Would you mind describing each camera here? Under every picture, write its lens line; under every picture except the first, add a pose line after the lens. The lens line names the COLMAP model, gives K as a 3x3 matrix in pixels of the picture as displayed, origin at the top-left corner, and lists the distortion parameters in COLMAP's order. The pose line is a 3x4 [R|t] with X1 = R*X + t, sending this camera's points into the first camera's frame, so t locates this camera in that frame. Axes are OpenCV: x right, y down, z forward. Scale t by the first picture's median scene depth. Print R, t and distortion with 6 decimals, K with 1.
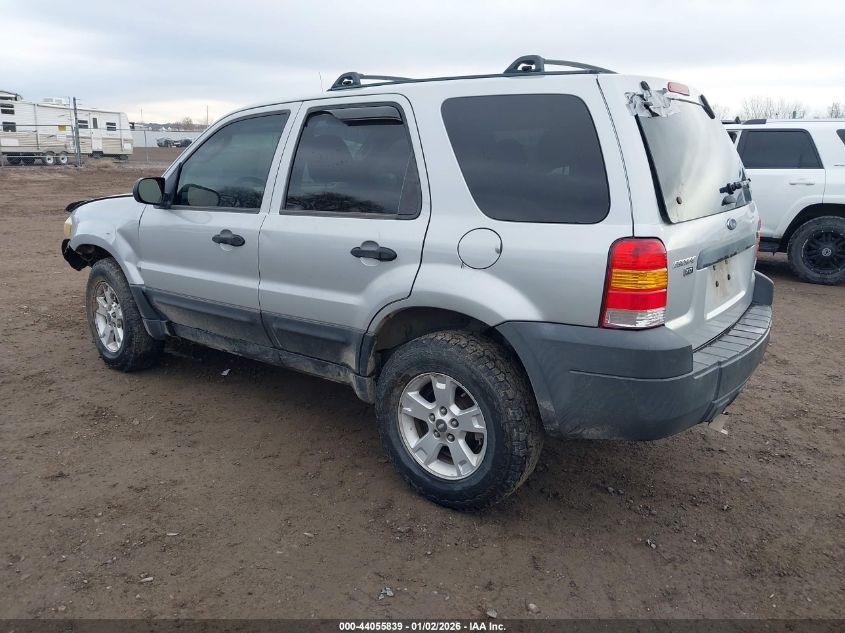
lens RADIAL K [[654.4, 0, 422.5], [0, 654.4, 316.5], [0, 0, 1]] dist [-0.004115, -0.004551]
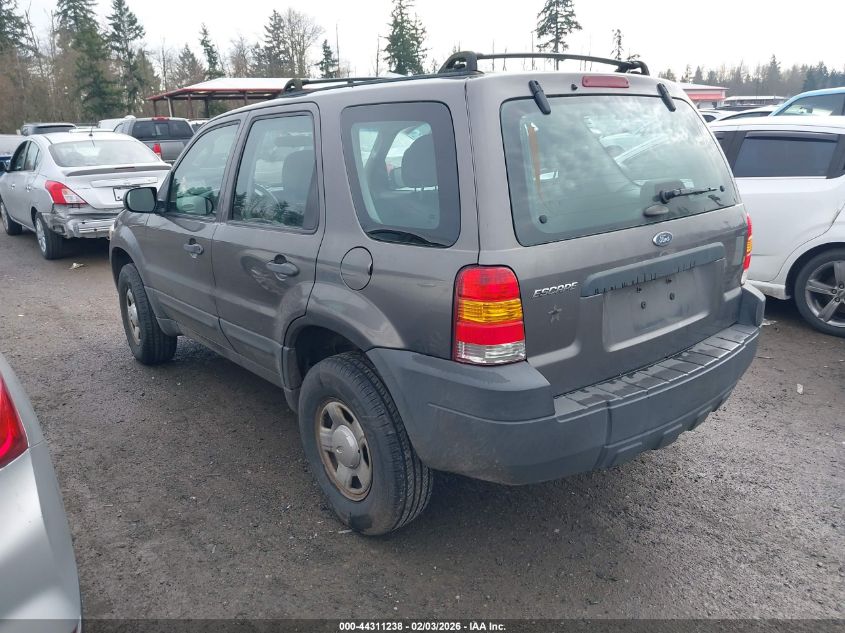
lens RADIAL K [[654.4, 0, 422.5], [0, 654.4, 316.5], [0, 0, 1]] dist [-0.004115, -0.004551]
pose [[0.971163, 0.027359, -0.236843, 0.337082], [-0.019256, 0.999150, 0.036461, -0.058638], [0.237639, -0.030849, 0.970863, 0.078848]]
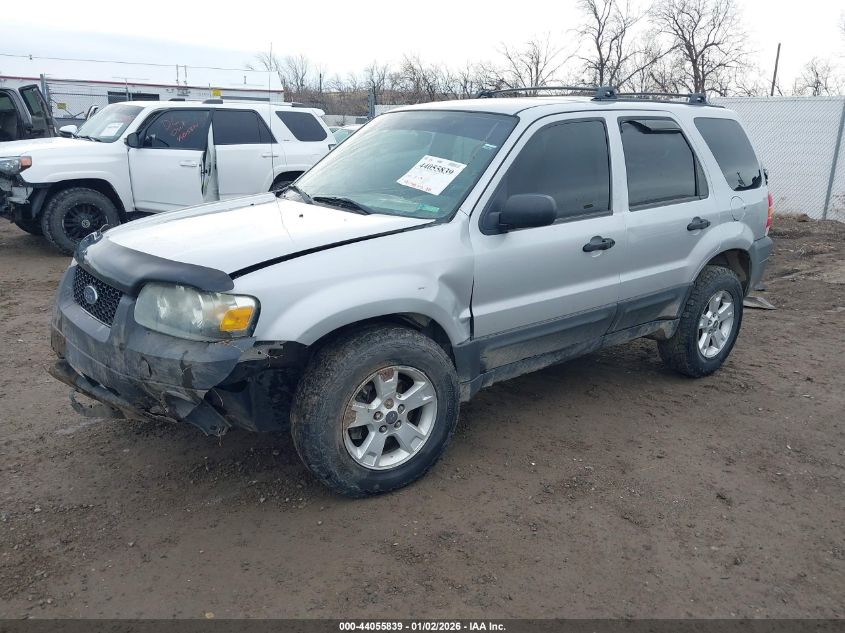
lens RADIAL K [[678.4, 0, 422.5], [0, 678.4, 316.5], [0, 0, 1]] dist [-0.002089, 0.000133]
pose [[0.259093, -0.275587, 0.925701, -1.547042], [0.233339, 0.947899, 0.216886, -0.343701], [-0.937243, 0.159809, 0.309899, 1.063863]]
